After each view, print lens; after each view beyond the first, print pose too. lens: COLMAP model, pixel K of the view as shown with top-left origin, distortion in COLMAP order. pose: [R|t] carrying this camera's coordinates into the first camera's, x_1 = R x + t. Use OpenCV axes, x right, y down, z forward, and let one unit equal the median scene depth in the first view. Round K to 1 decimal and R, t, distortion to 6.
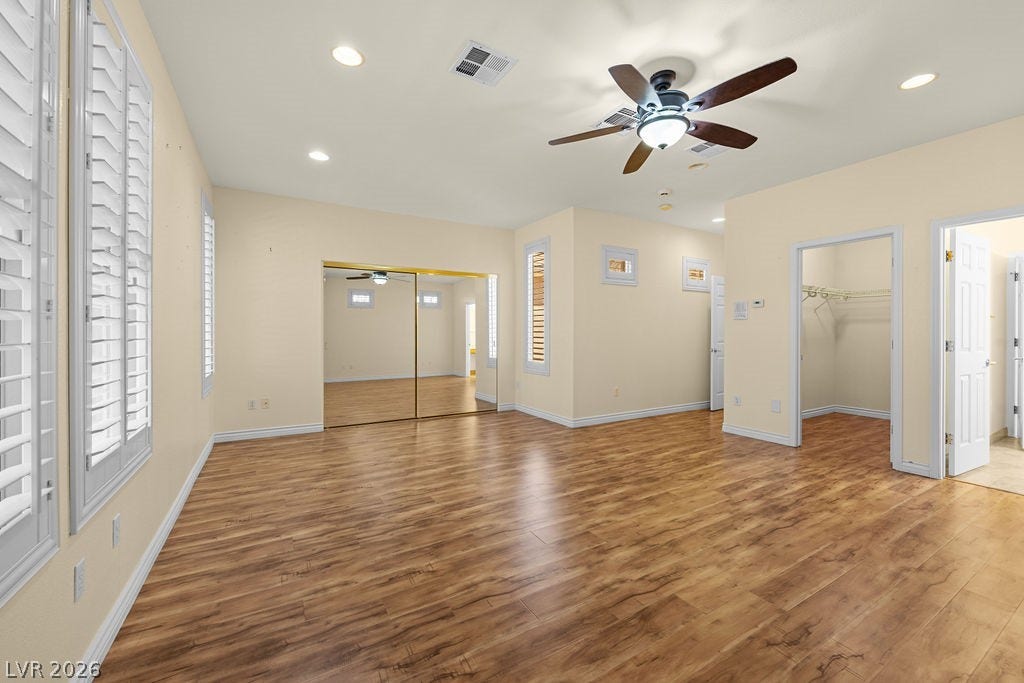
lens RADIAL K [[413.4, 0, 511.7], [0, 413.4, 335.7], [0, 0, 1]] dist [-0.003128, -0.000743]
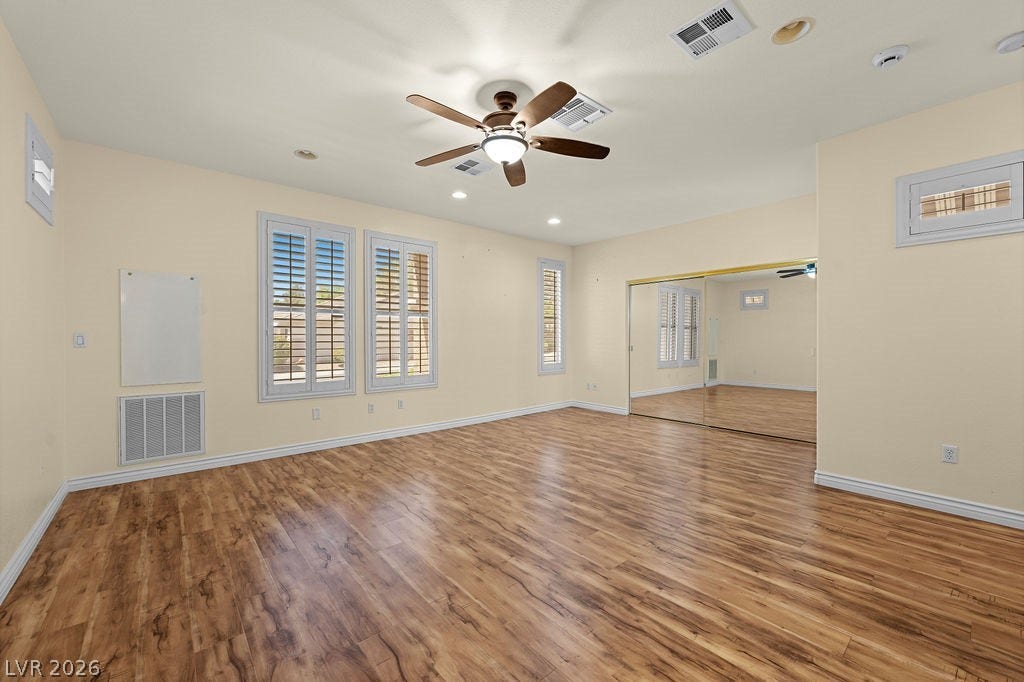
lens RADIAL K [[413.4, 0, 511.9], [0, 413.4, 343.1], [0, 0, 1]] dist [-0.003128, -0.000743]
pose [[0.171882, 0.015174, -0.985001, 1.129600], [-0.001188, 0.999884, 0.015196, -0.012998], [0.985117, -0.001442, 0.171880, 0.663933]]
